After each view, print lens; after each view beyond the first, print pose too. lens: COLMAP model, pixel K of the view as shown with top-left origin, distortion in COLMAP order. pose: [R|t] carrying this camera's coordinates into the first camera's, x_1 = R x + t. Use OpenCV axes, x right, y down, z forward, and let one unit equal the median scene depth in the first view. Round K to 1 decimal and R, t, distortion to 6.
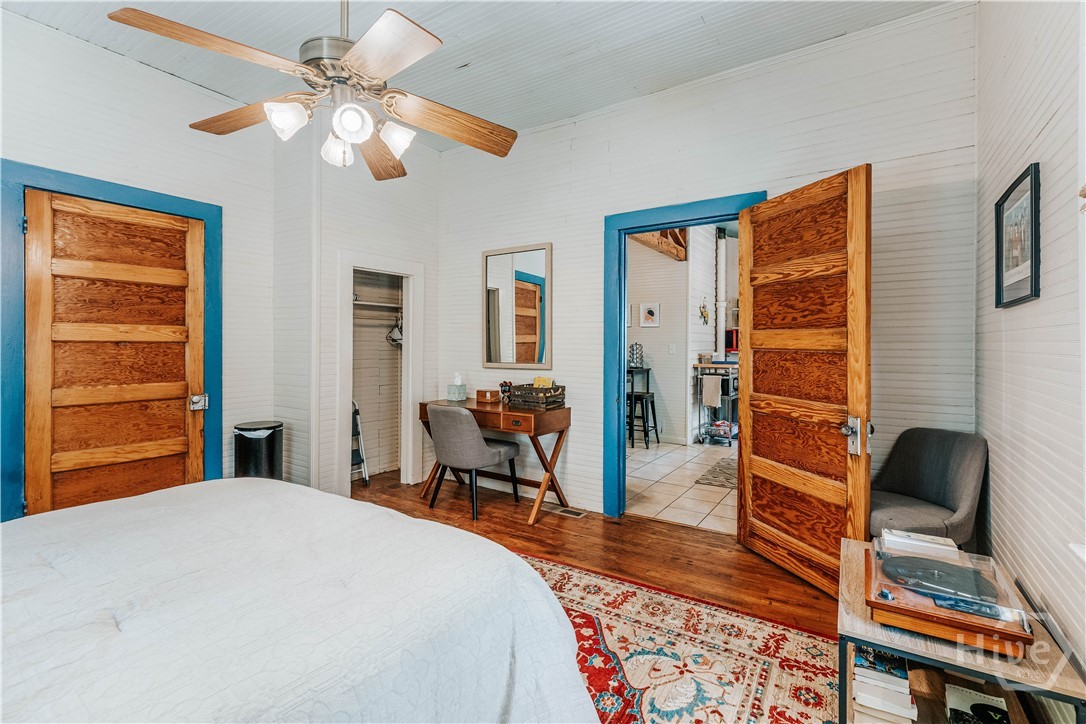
lens RADIAL K [[495.2, 0, 546.2], [0, 495.2, 346.7], [0, 0, 1]] dist [0.001281, 0.000247]
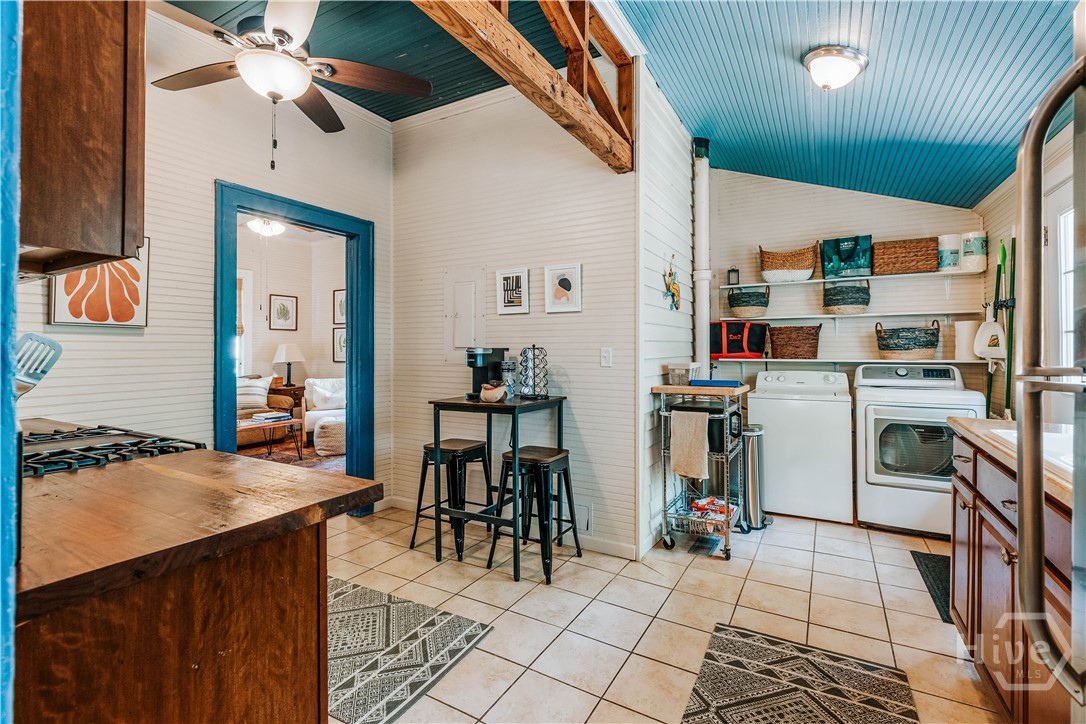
lens RADIAL K [[495.2, 0, 546.2], [0, 495.2, 346.7], [0, 0, 1]] dist [0.001281, 0.000247]
pose [[0.998398, -0.006569, 0.056201, 0.165601], [0.007209, 0.999911, -0.011188, -0.000393], [-0.056122, 0.011575, 0.998357, 0.514541]]
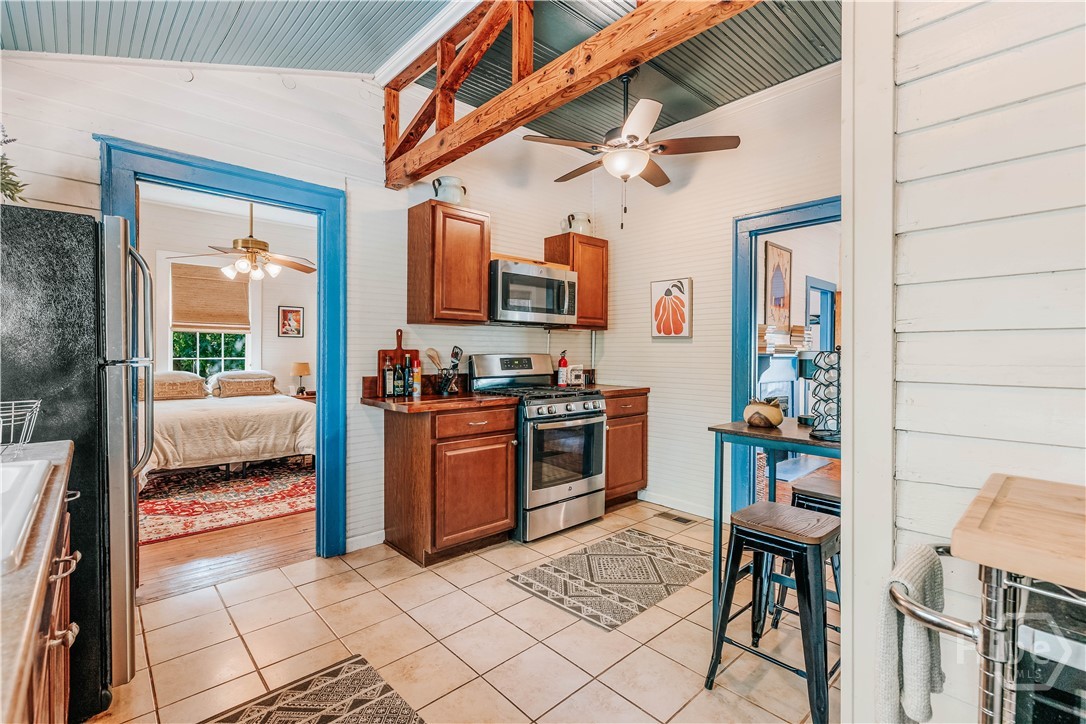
lens RADIAL K [[491.0, 0, 540.6], [0, 491.0, 354.6], [0, 0, 1]] dist [0.000391, -0.000019]
pose [[-0.253371, 0.001306, -0.967368, 0.493756], [-0.009645, 0.999946, 0.003876, -0.002053], [0.967321, 0.010313, -0.253345, 0.907695]]
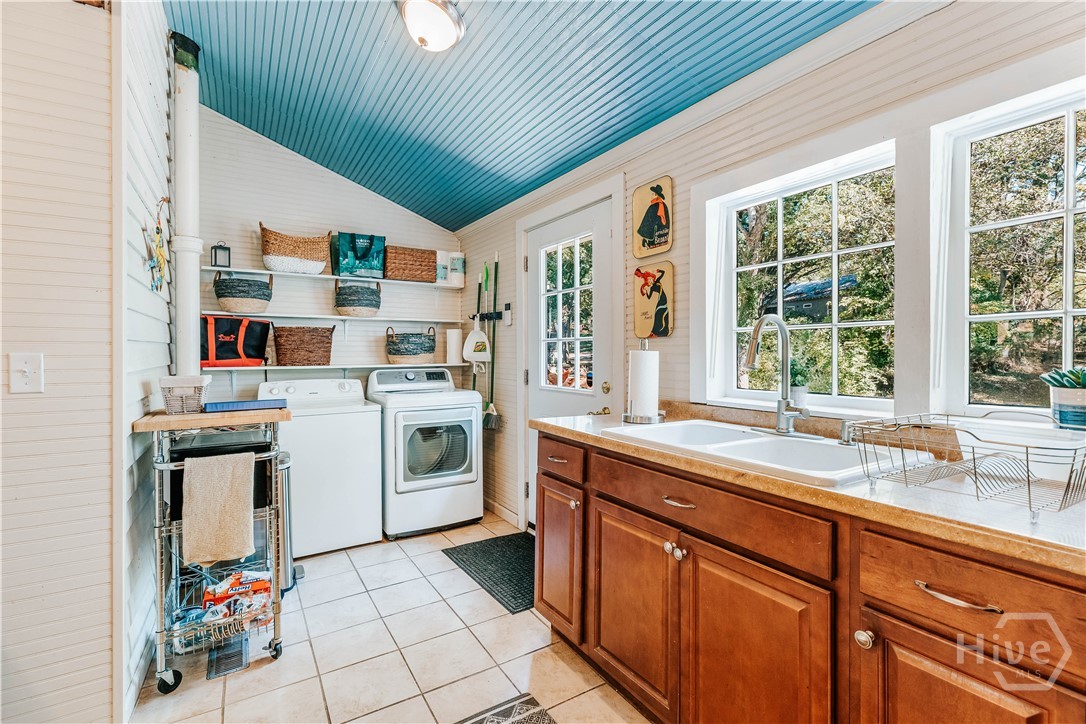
lens RADIAL K [[486.9, 0, 544.0], [0, 486.9, 358.1], [0, 0, 1]] dist [0.001128, 0.000272]
pose [[0.425282, -0.016153, 0.904917, 0.150139], [0.009045, 0.999867, 0.013597, -0.002500], [-0.905016, 0.002402, 0.425372, 0.679442]]
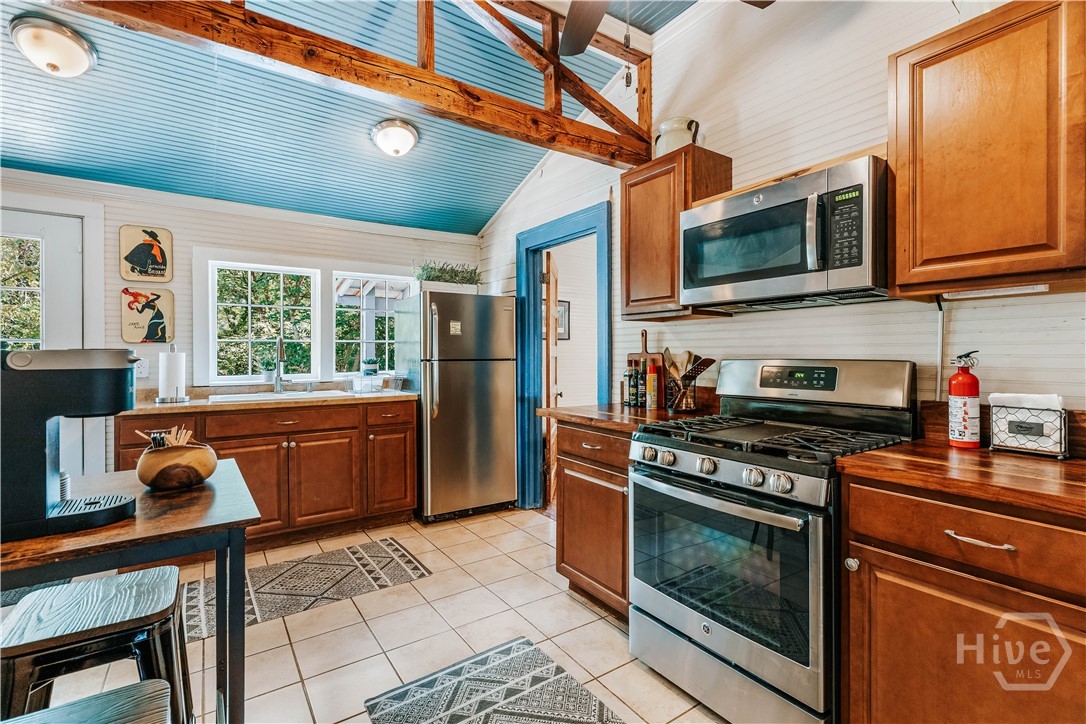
lens RADIAL K [[493.3, 0, 543.0], [0, 493.3, 362.0], [0, 0, 1]] dist [-0.000076, 0.000021]
pose [[-0.923377, -0.010974, 0.383737, -0.050932], [-0.003032, 0.999769, 0.021296, -0.004769], [-0.383882, 0.018501, -0.923197, 1.083273]]
